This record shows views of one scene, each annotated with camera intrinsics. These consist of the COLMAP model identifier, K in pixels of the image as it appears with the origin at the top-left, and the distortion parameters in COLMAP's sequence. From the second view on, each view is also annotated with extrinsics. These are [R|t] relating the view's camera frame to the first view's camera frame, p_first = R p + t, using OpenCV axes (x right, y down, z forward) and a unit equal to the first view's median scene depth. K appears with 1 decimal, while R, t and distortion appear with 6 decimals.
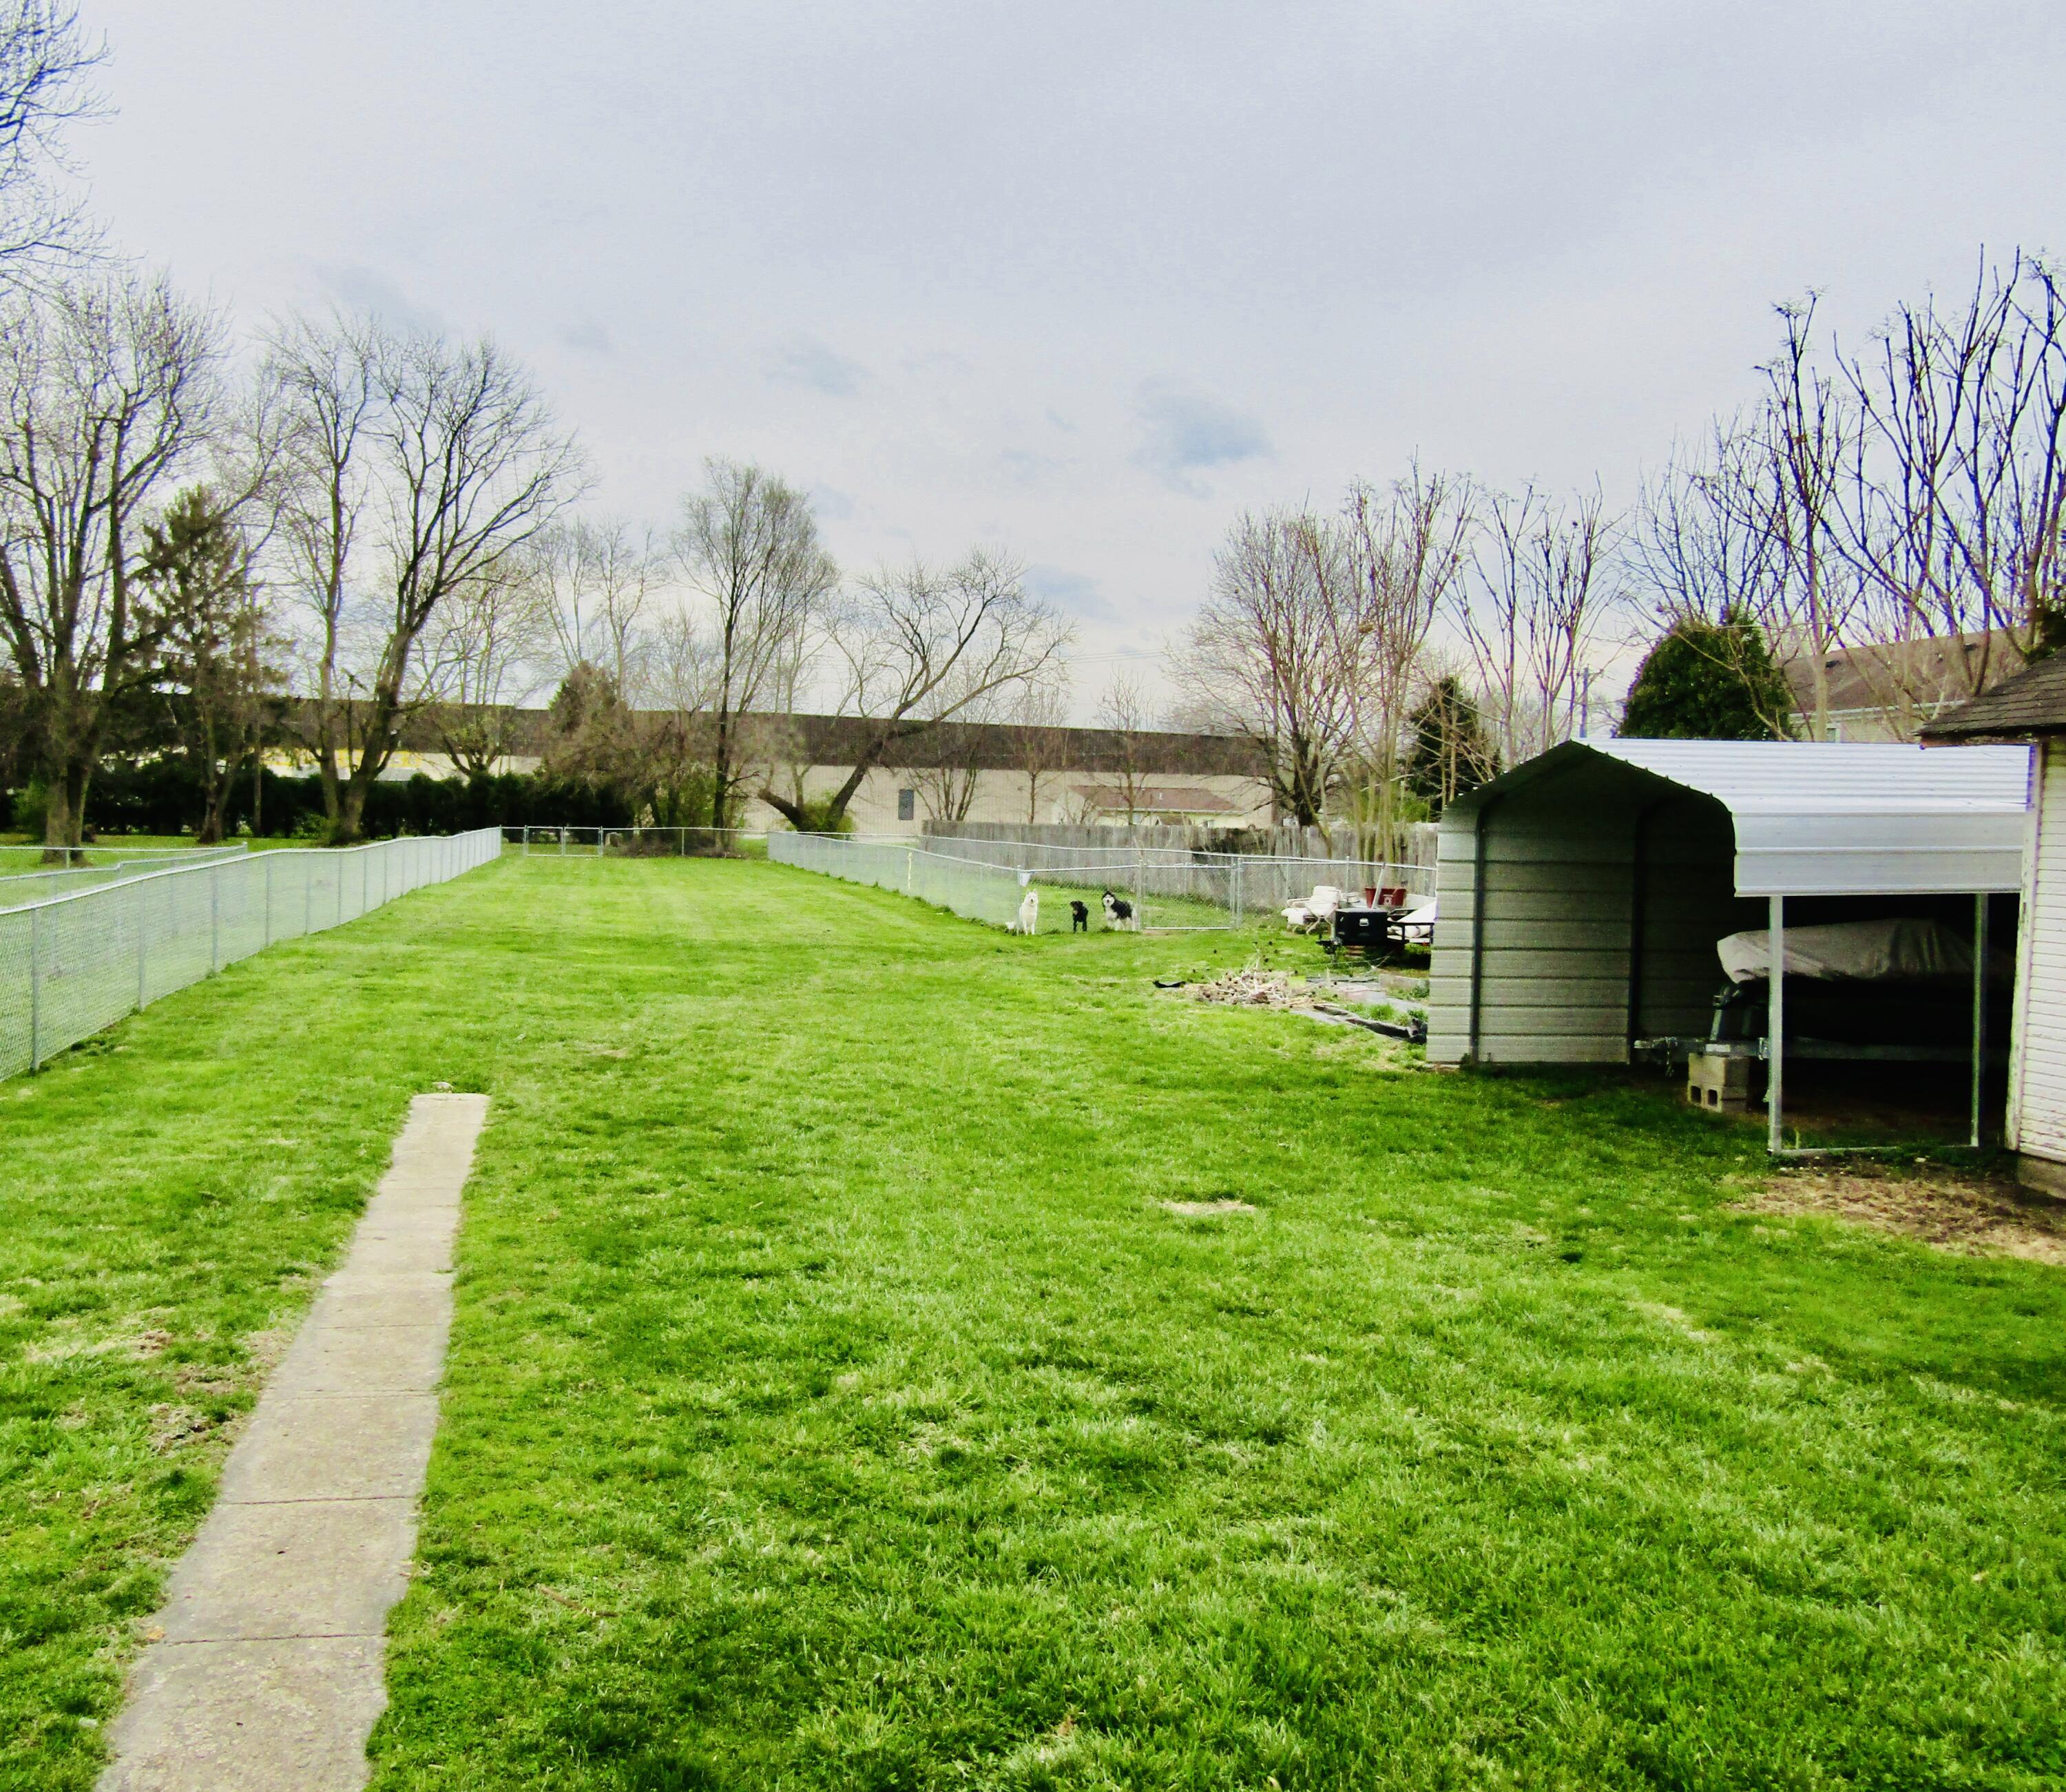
lens RADIAL K [[1848.5, 0, 1034.5], [0, 1848.5, 892.2], [0, 0, 1]] dist [-0.018338, 0.029130]
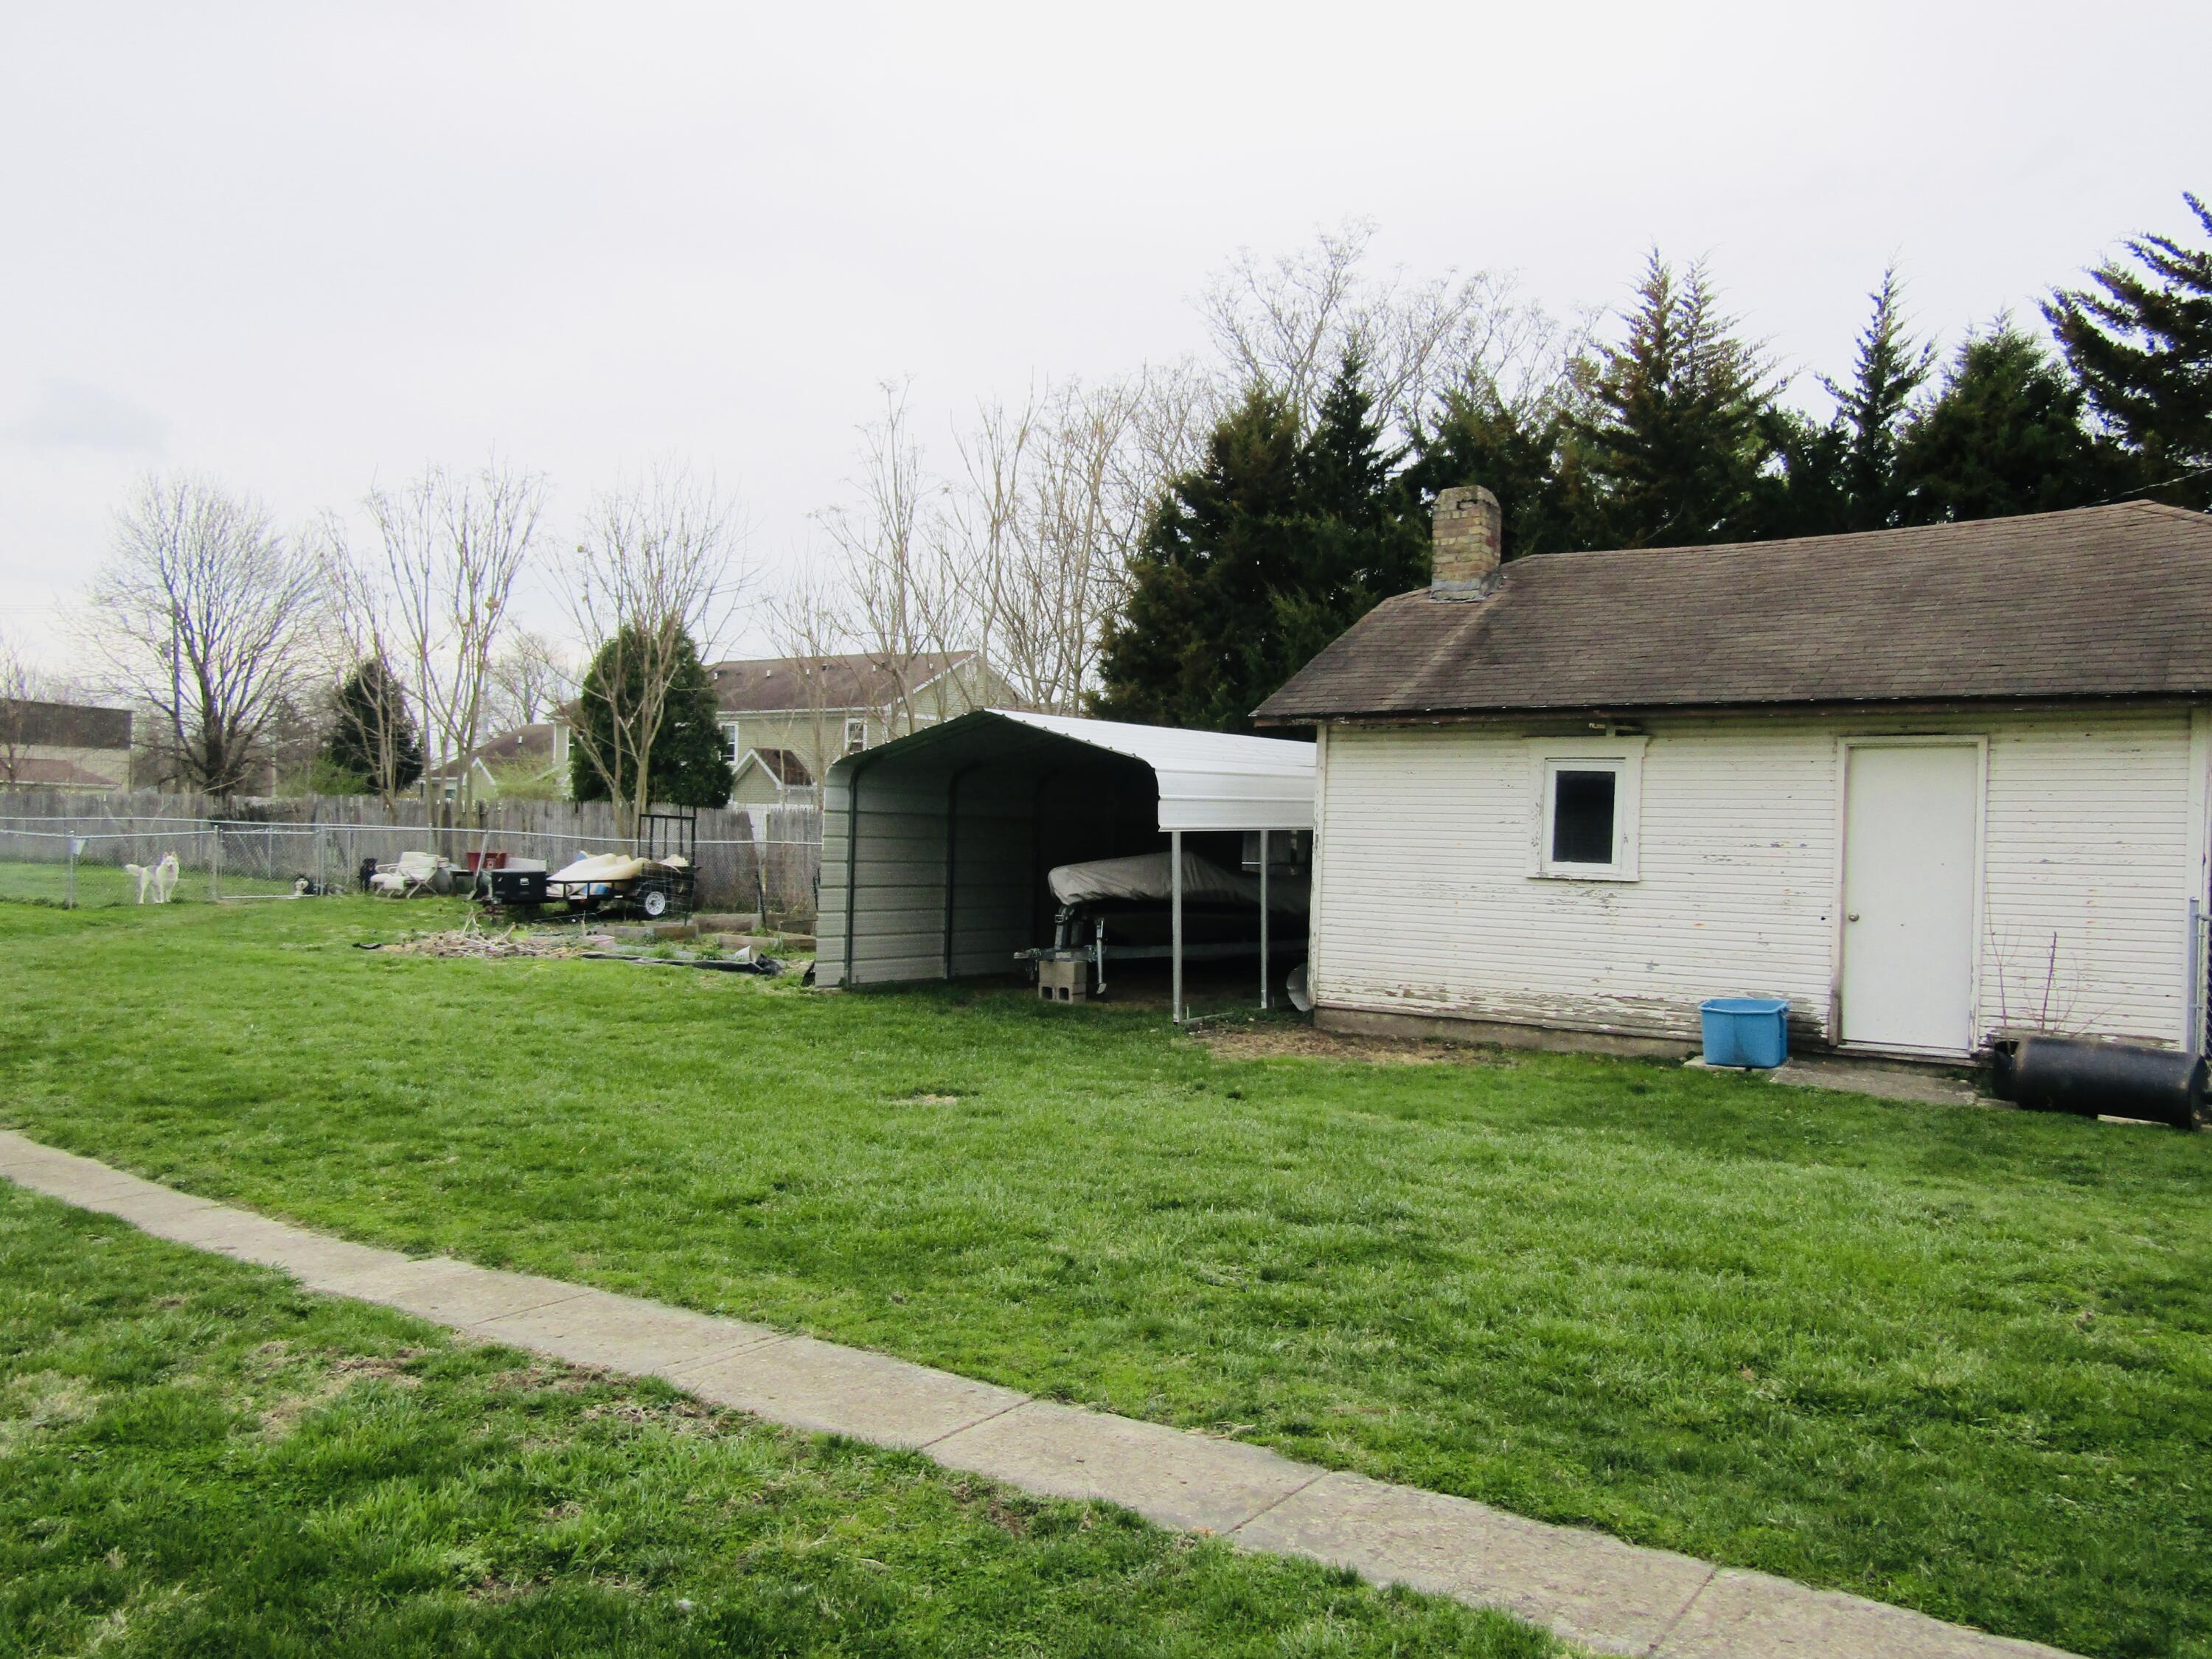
lens RADIAL K [[1646.3, 0, 1108.2], [0, 1646.3, 834.0], [0, 0, 1]] dist [-0.007897, -0.002478]
pose [[0.702950, 0.000342, 0.711239, -0.422598], [0.019258, 0.999624, -0.019515, 0.022851], [-0.710978, 0.027415, 0.702679, 0.166458]]
